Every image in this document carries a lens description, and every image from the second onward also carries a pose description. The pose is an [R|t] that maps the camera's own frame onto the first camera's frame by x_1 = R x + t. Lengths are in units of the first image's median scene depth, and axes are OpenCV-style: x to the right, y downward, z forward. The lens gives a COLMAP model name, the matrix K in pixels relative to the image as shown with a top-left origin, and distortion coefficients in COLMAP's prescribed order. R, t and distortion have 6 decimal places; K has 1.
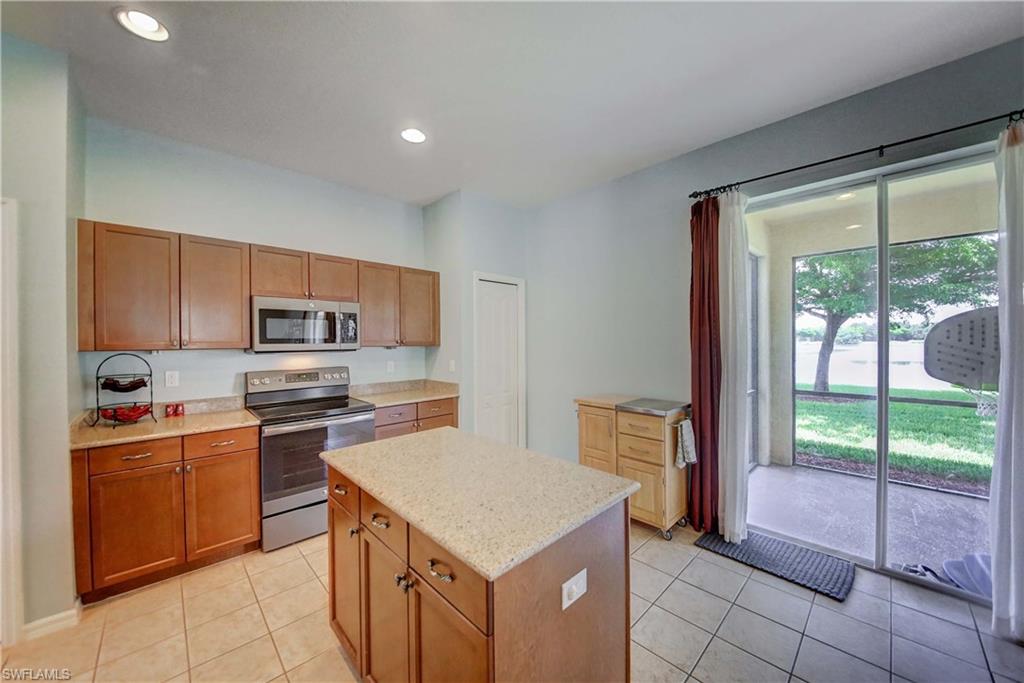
lens RADIAL K [[373.6, 0, 515.1], [0, 373.6, 341.9], [0, 0, 1]] dist [0.001173, -0.000328]
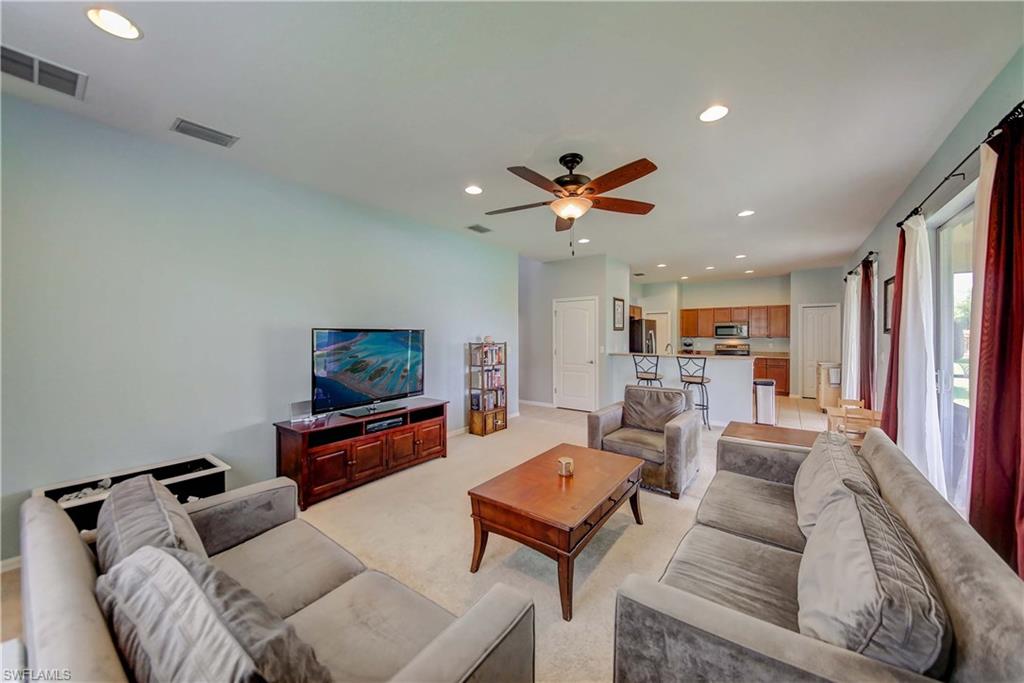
lens RADIAL K [[373.6, 0, 512.6], [0, 373.6, 338.3], [0, 0, 1]] dist [0.001173, -0.000328]
pose [[0.153094, 0.016289, -0.988077, 2.271313], [0.005170, 0.999837, 0.017284, -0.038889], [0.988198, -0.007755, 0.152985, -1.304335]]
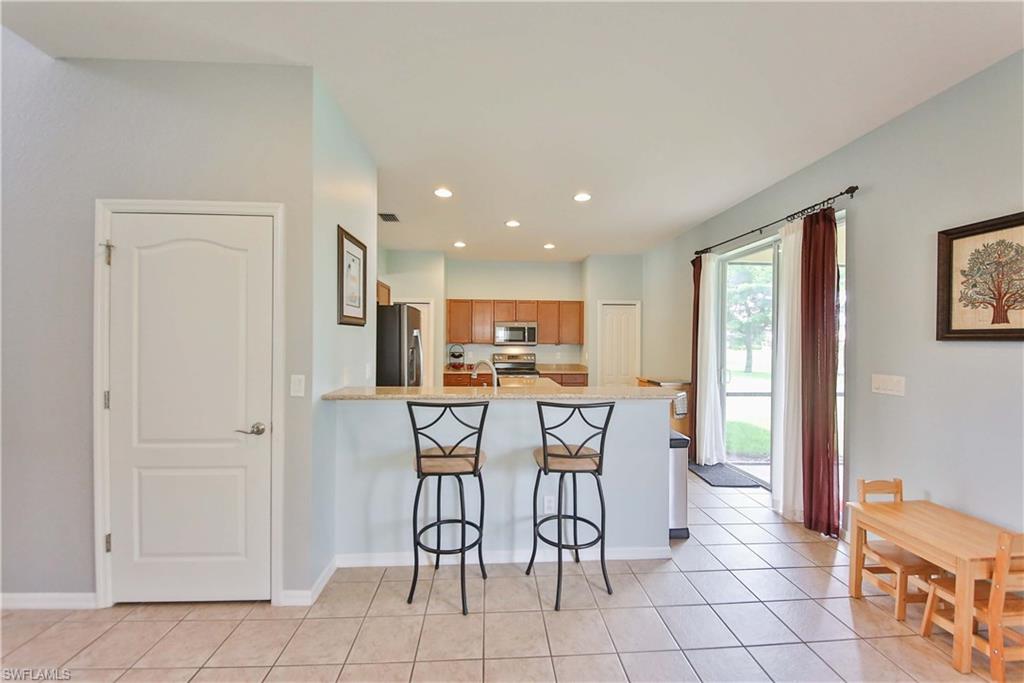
lens RADIAL K [[381.5, 0, 508.4], [0, 381.5, 341.8], [0, 0, 1]] dist [-0.003629, -0.000238]
pose [[0.753157, 0.014610, -0.657678, 0.873776], [-0.010207, 0.999893, 0.010523, -0.018277], [0.657761, -0.001212, 0.753225, -0.698155]]
